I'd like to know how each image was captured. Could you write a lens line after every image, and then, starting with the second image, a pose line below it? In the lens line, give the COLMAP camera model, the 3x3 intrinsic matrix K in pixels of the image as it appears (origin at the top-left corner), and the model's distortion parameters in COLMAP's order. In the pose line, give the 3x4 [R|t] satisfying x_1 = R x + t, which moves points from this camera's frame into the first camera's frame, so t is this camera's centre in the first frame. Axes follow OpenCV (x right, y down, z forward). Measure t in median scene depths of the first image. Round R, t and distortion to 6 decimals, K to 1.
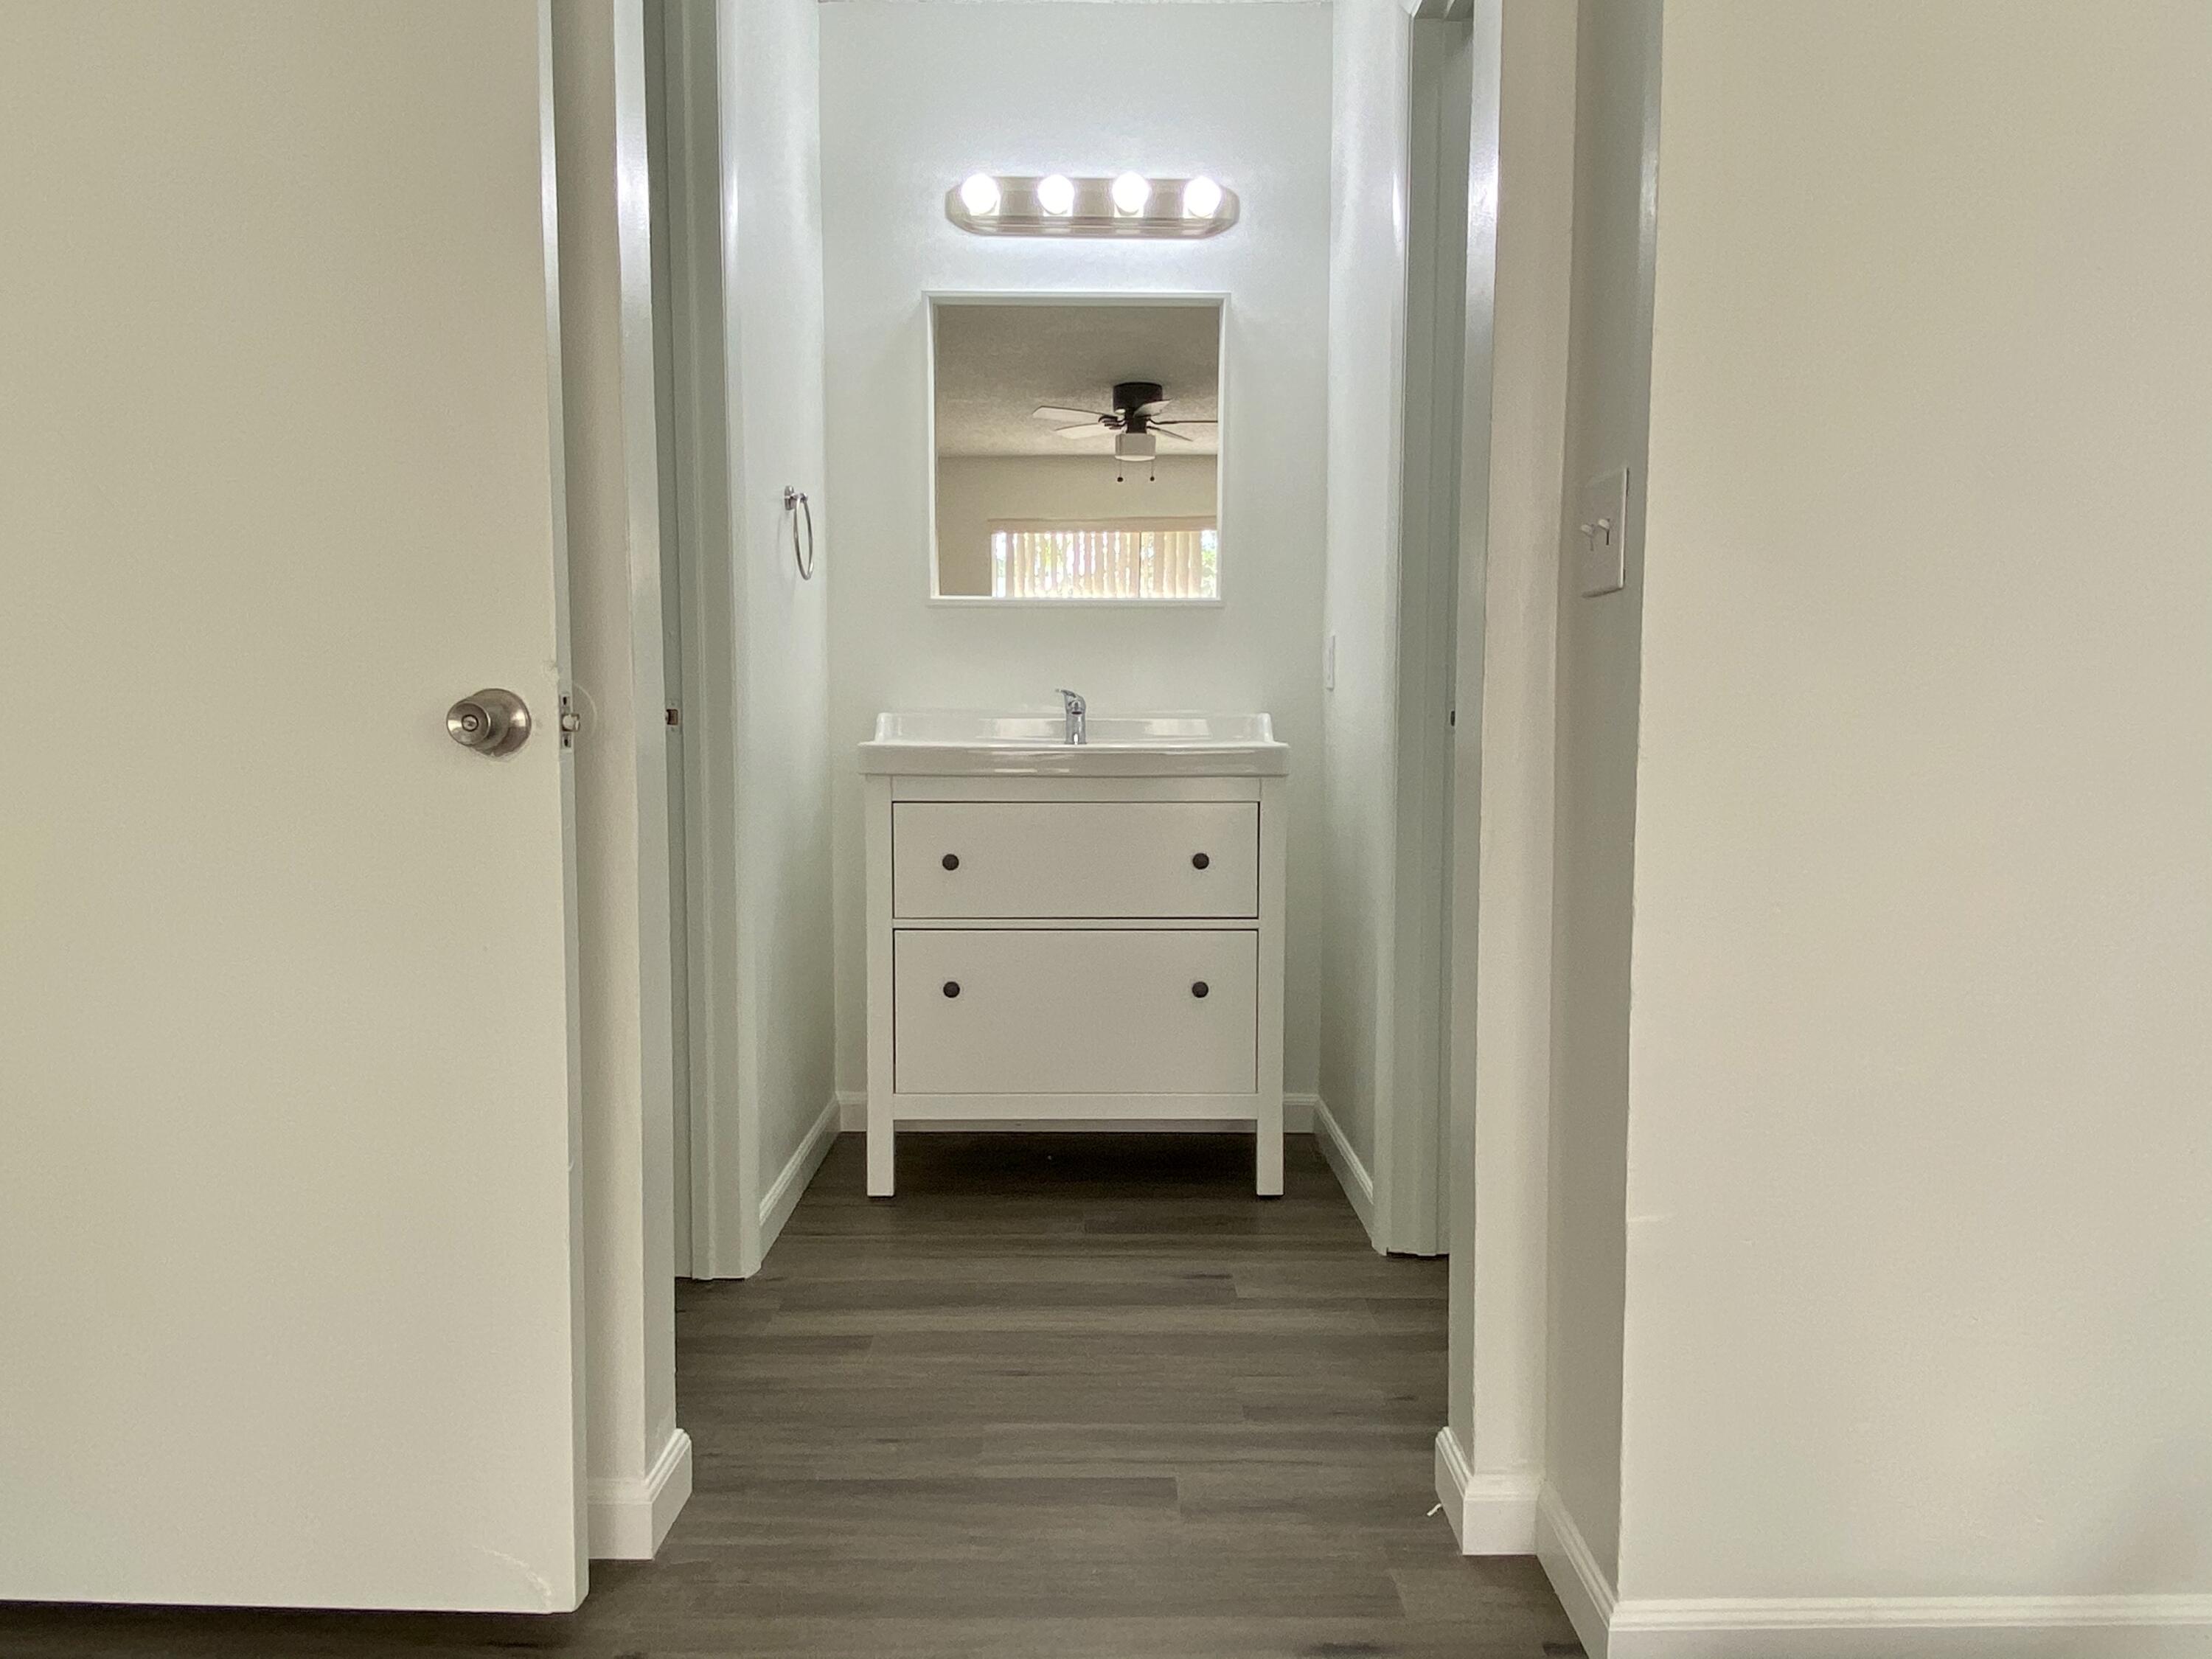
lens RADIAL K [[1659.4, 0, 1111.0], [0, 1659.4, 838.0], [0, 0, 1]] dist [0.090697, 0.000013]
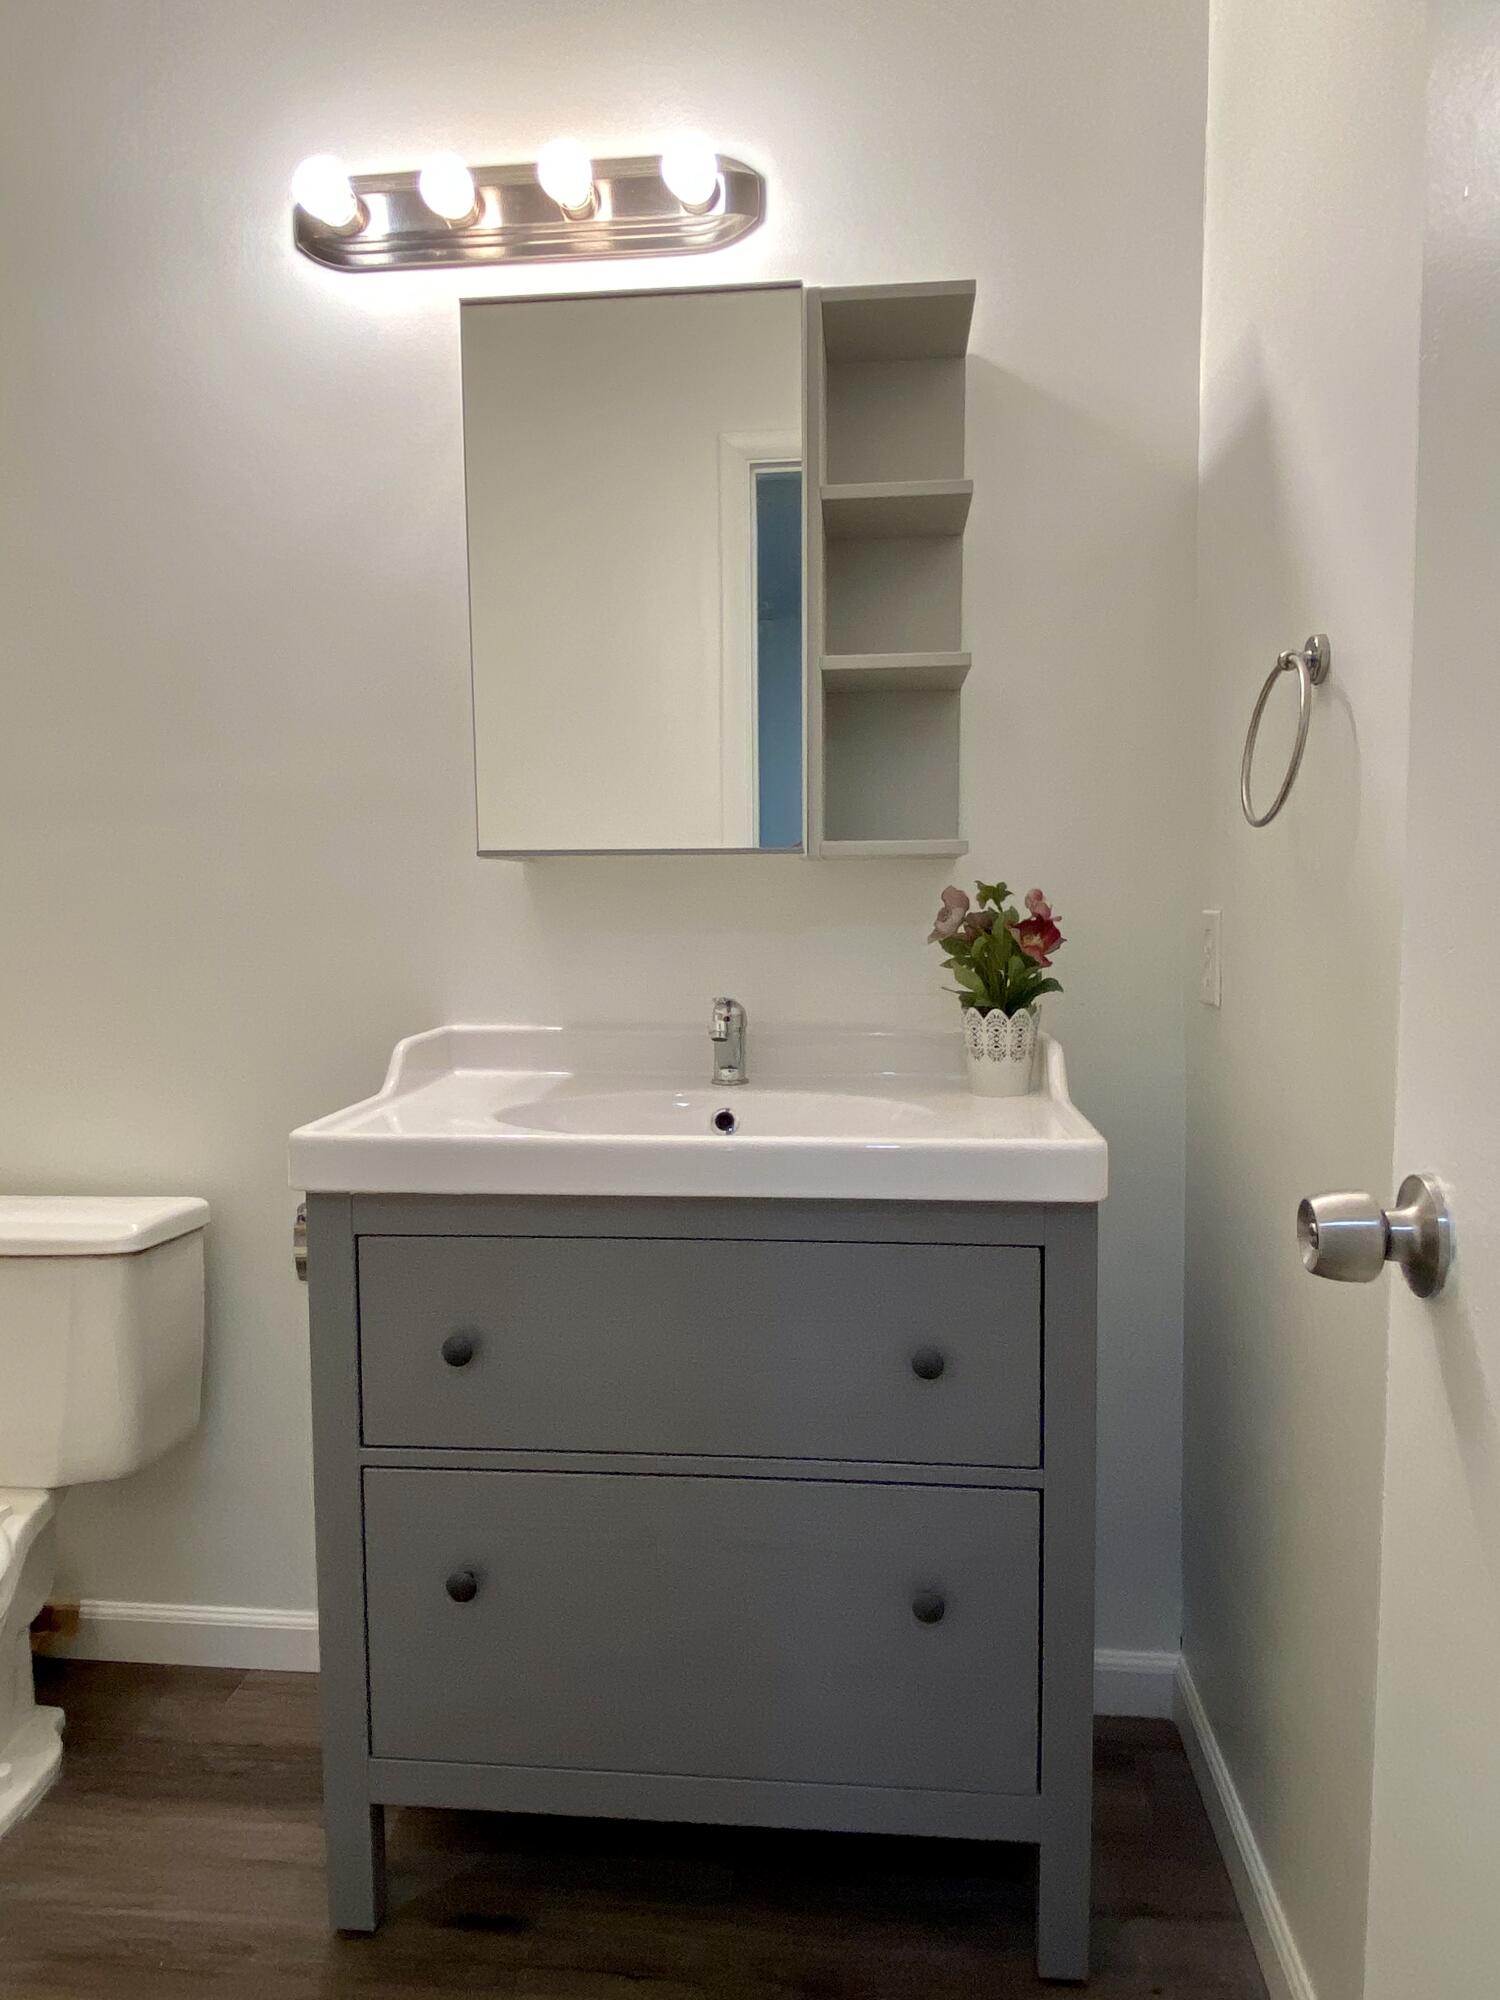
lens RADIAL K [[1310.6, 0, 750.0], [0, 1310.6, 1000.0], [0, 0, 1]] dist [-0.000159, 0.000199]
pose [[0.990745, -0.001050, -0.135732, 0.053827], [0.001155, 0.999999, 0.000698, -0.093740], [0.135731, -0.000848, 0.990745, 0.581535]]
